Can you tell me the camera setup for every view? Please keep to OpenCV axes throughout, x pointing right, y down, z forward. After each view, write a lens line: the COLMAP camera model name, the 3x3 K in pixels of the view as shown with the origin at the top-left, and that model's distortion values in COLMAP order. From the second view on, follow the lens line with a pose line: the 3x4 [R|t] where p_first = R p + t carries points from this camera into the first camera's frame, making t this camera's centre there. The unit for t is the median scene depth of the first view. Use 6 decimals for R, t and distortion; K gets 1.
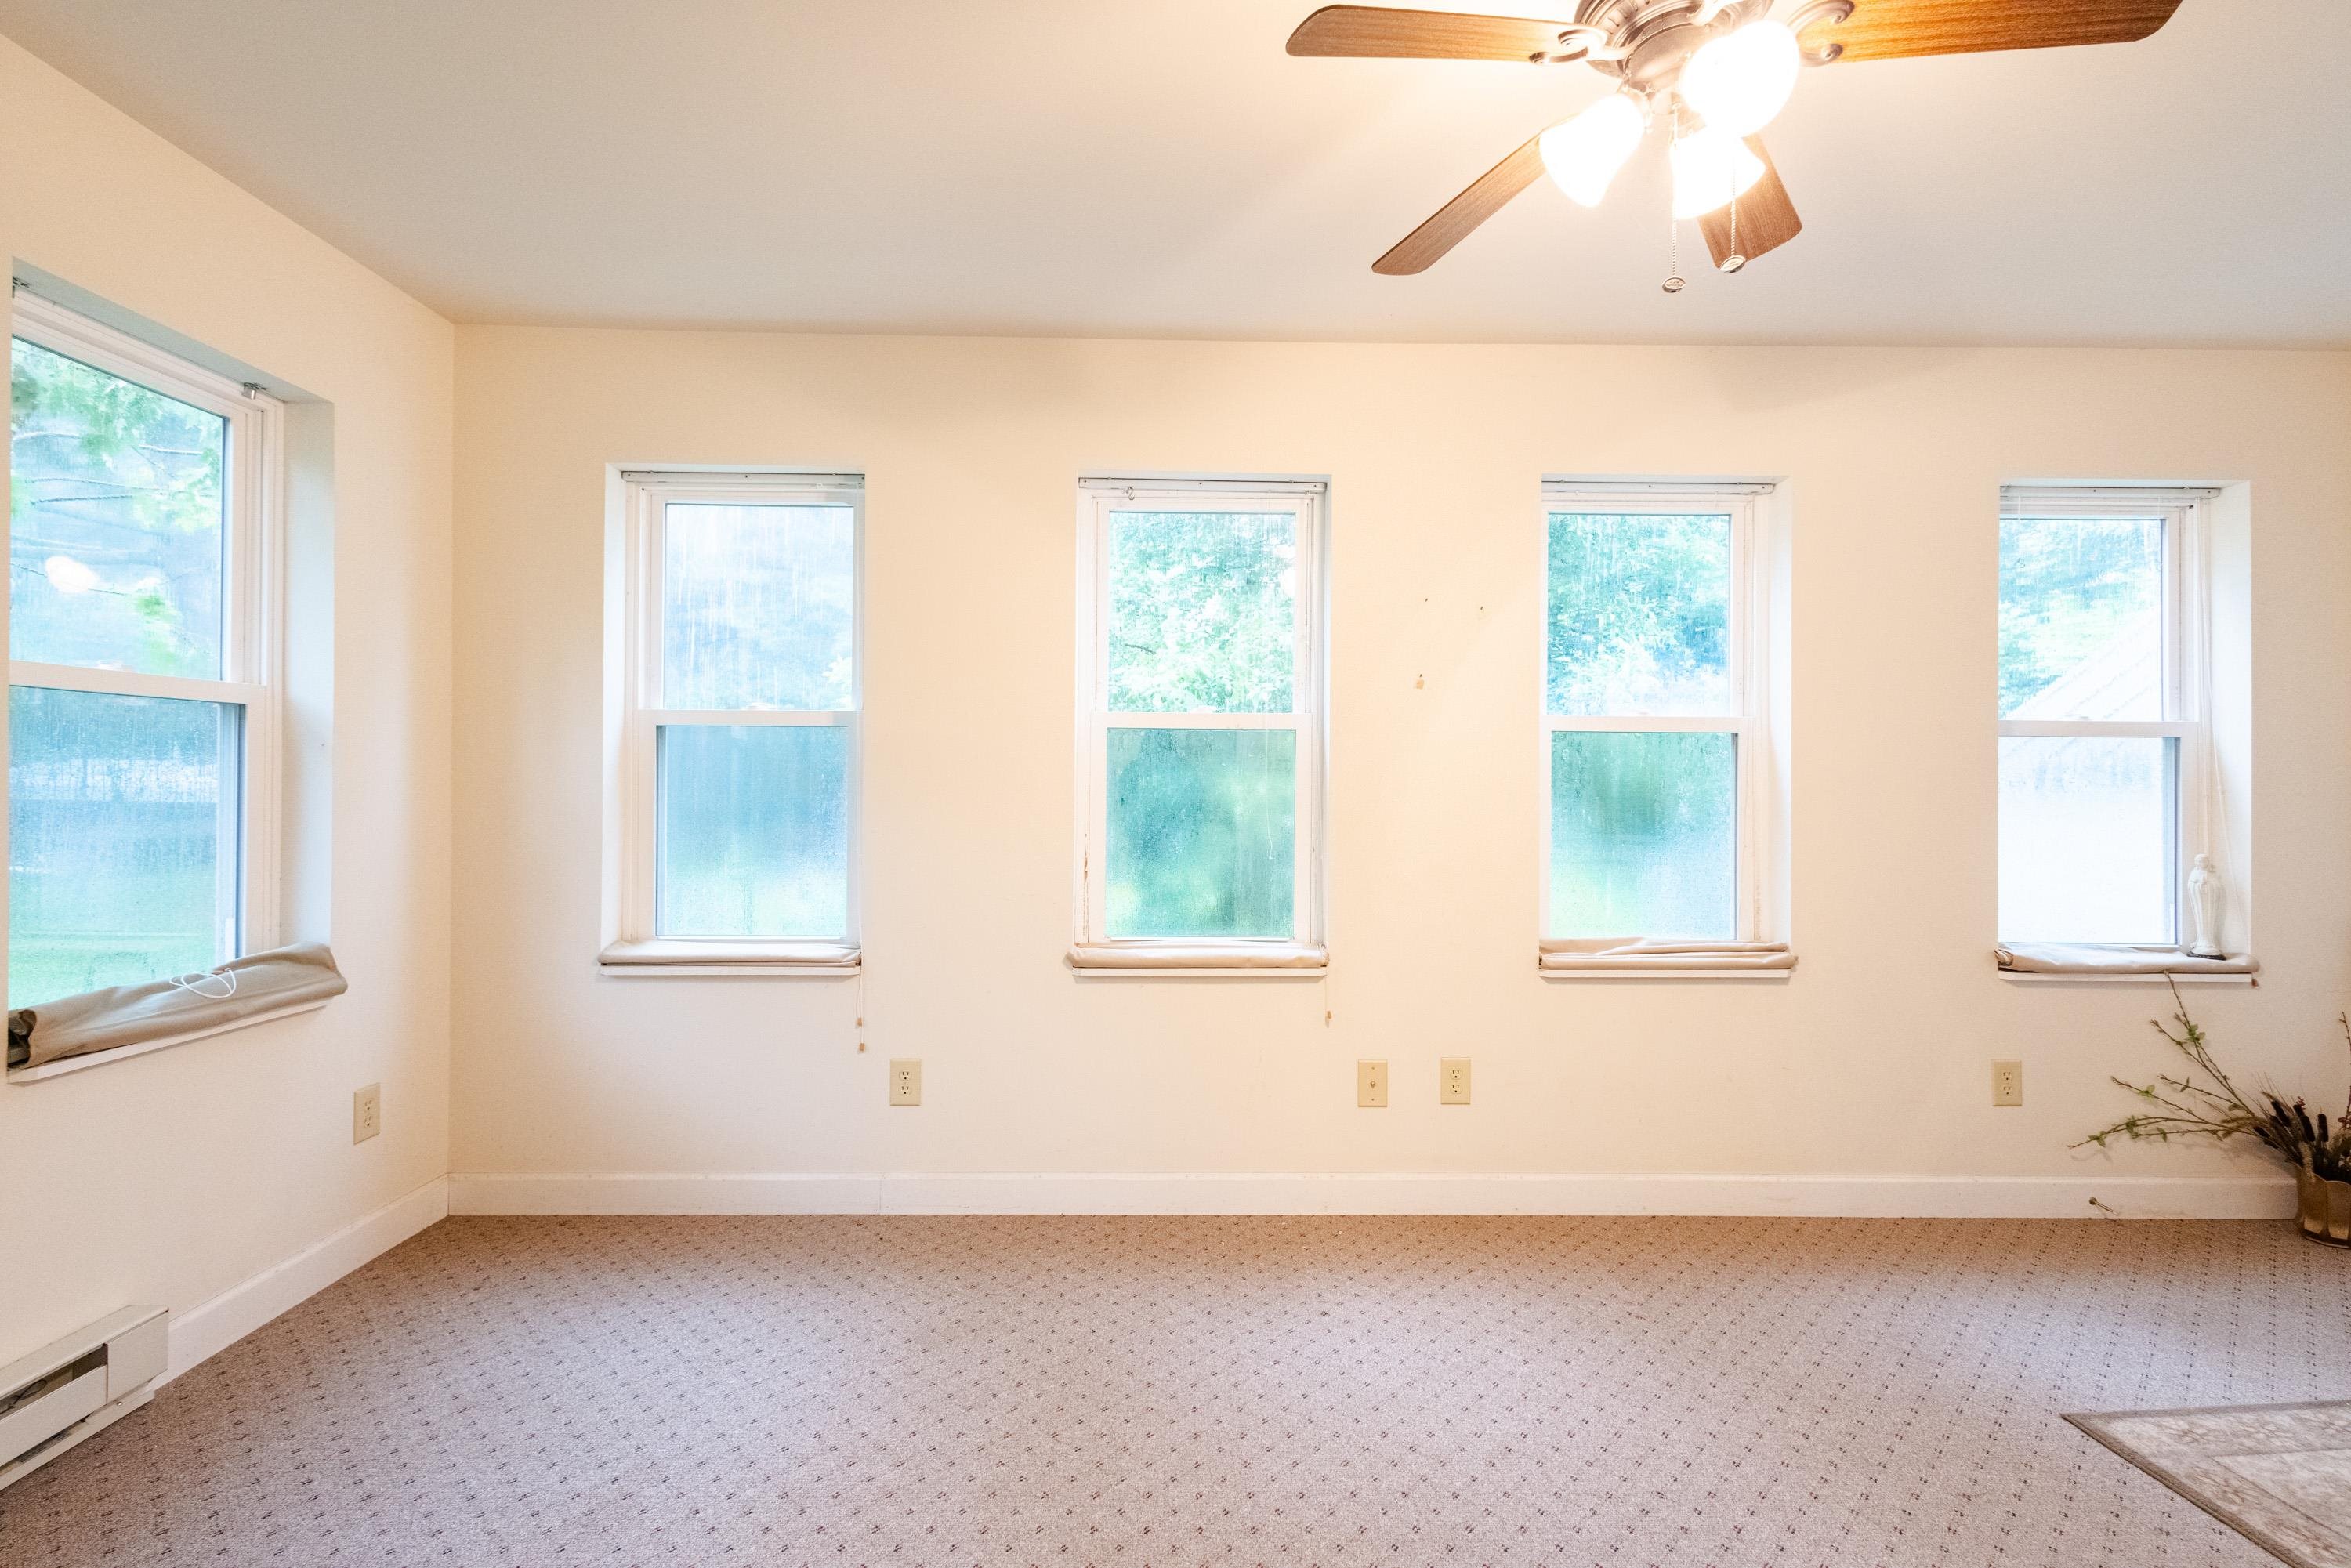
lens RADIAL K [[1088.0, 0, 1161.9], [0, 1088.0, 771.1], [0, 0, 1]] dist [0.004597, -0.000163]
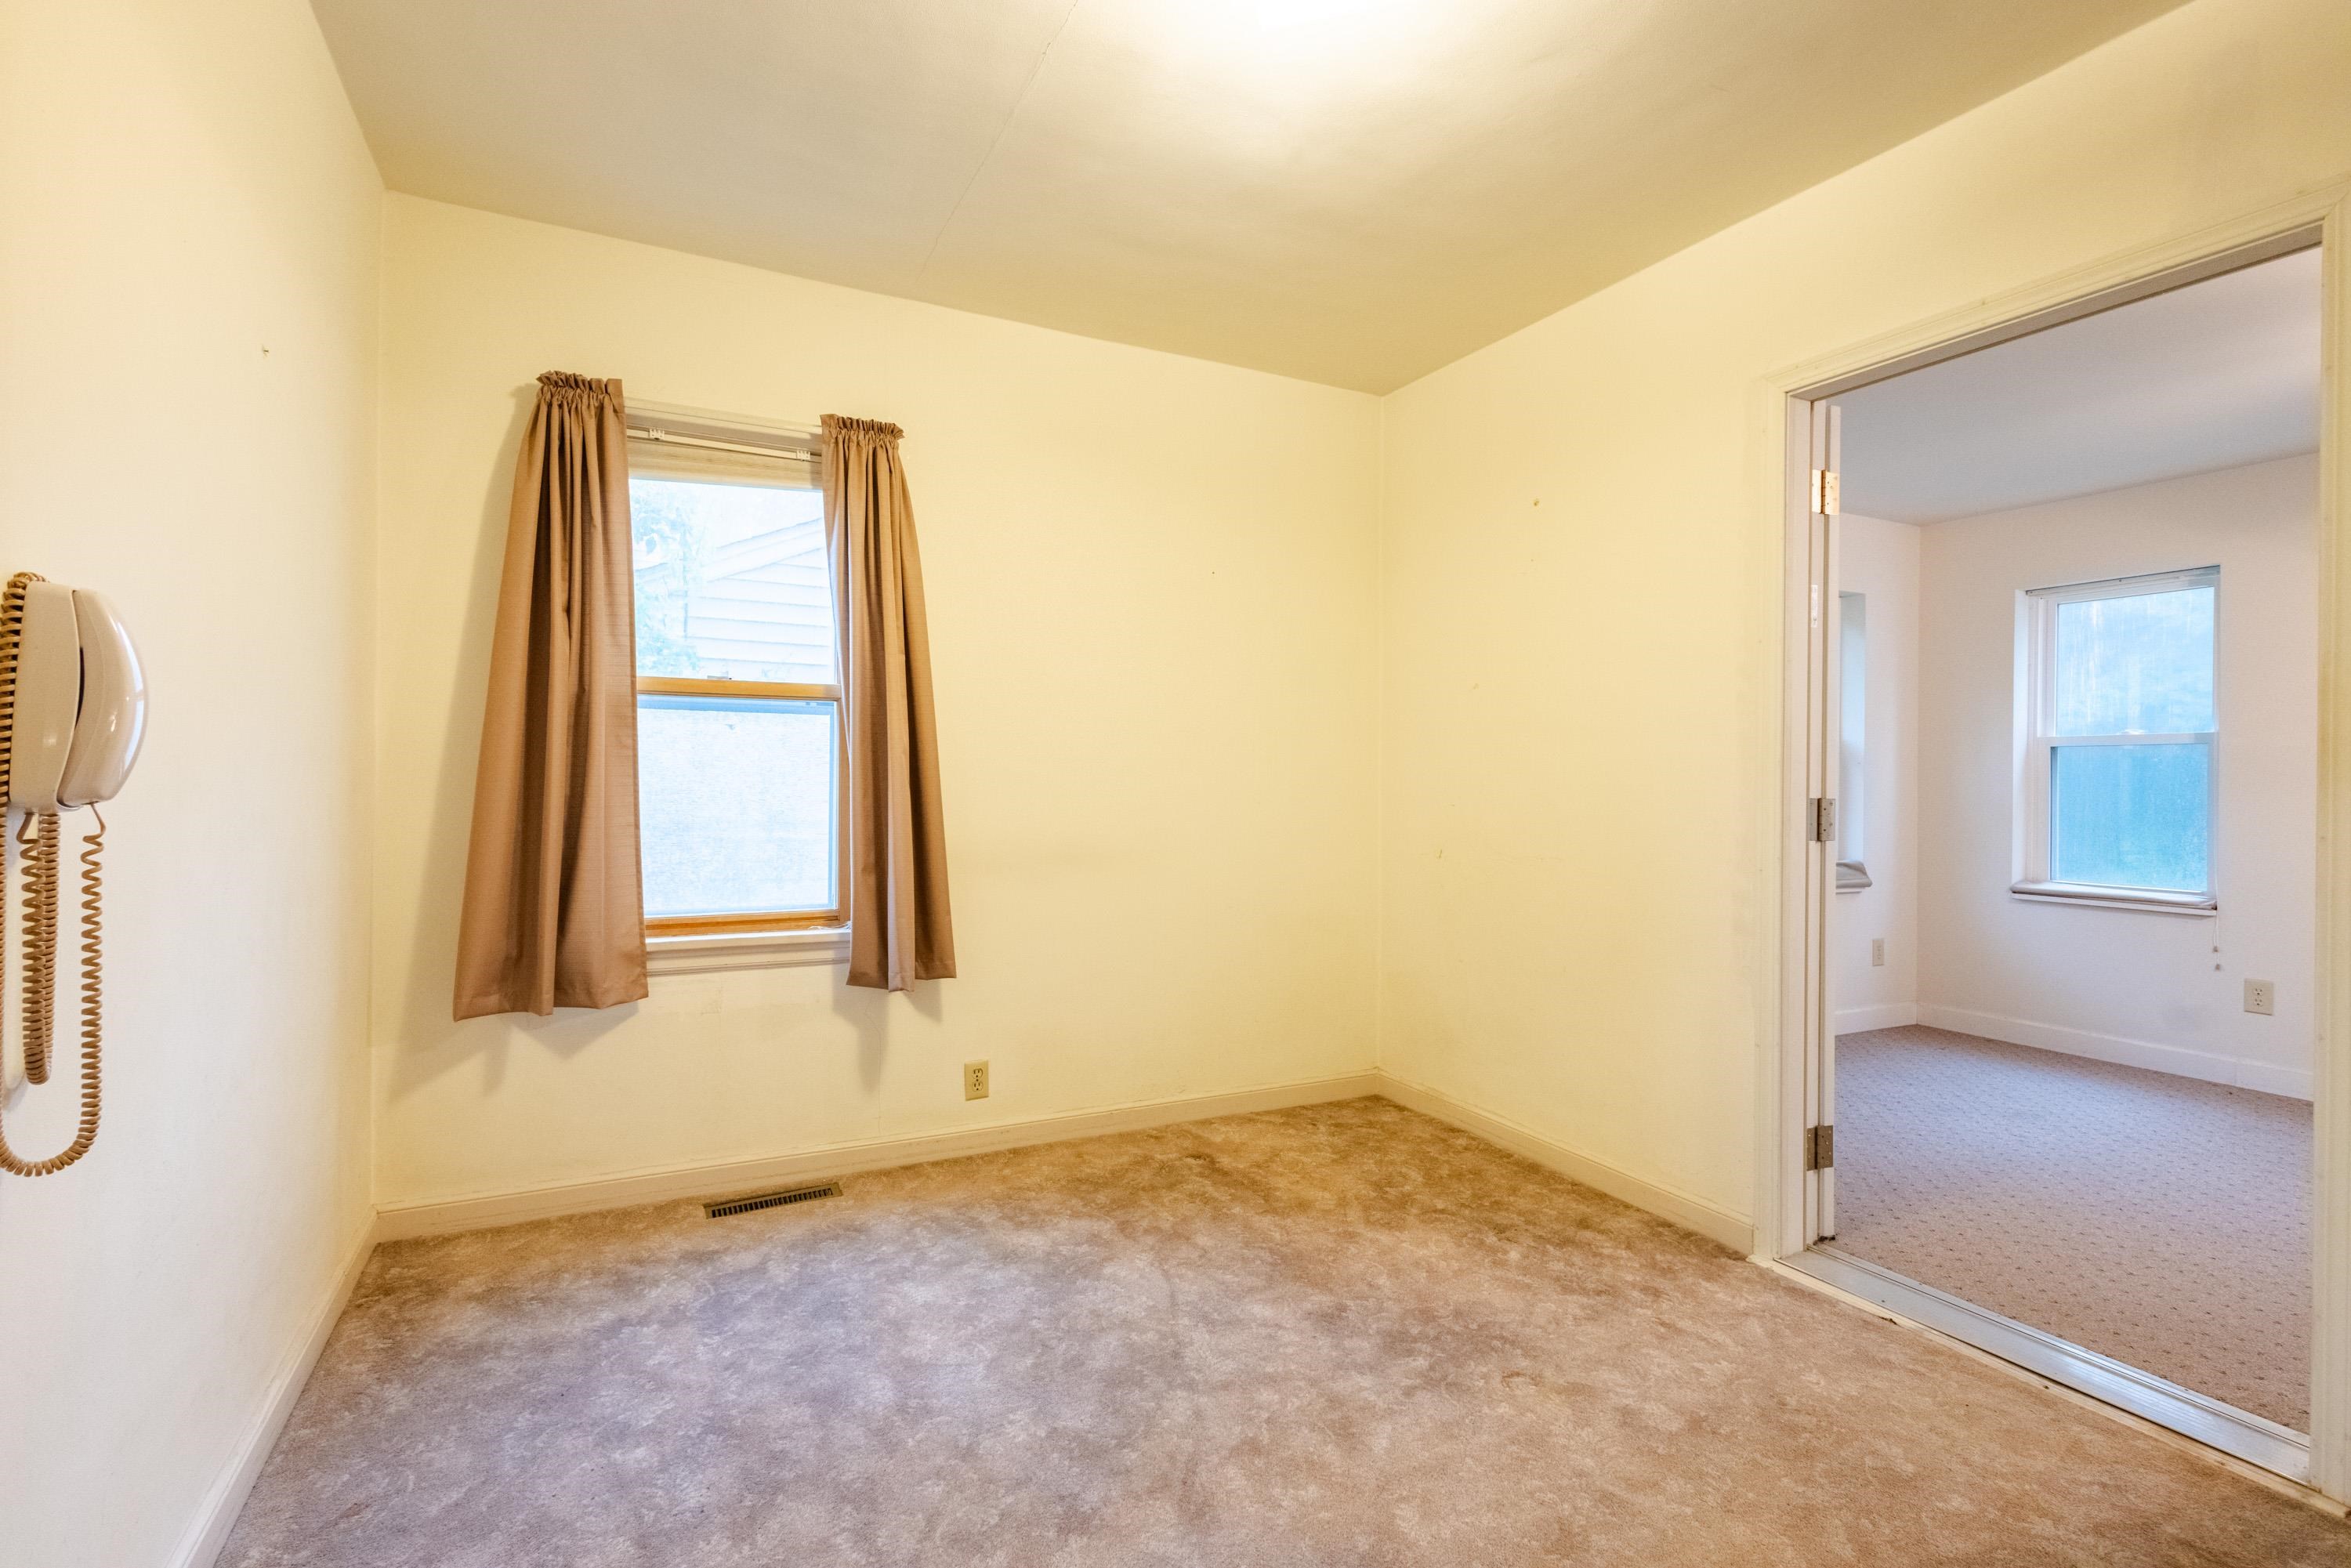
lens RADIAL K [[1088.0, 0, 1190.2], [0, 1088.0, 782.5], [0, 0, 1]] dist [0.004597, -0.000163]
pose [[0.451516, 0.000249, -0.892263, 0.394638], [0.001998, 0.999997, 0.001290, 0.006448], [0.892261, -0.002365, 0.451514, -0.850748]]
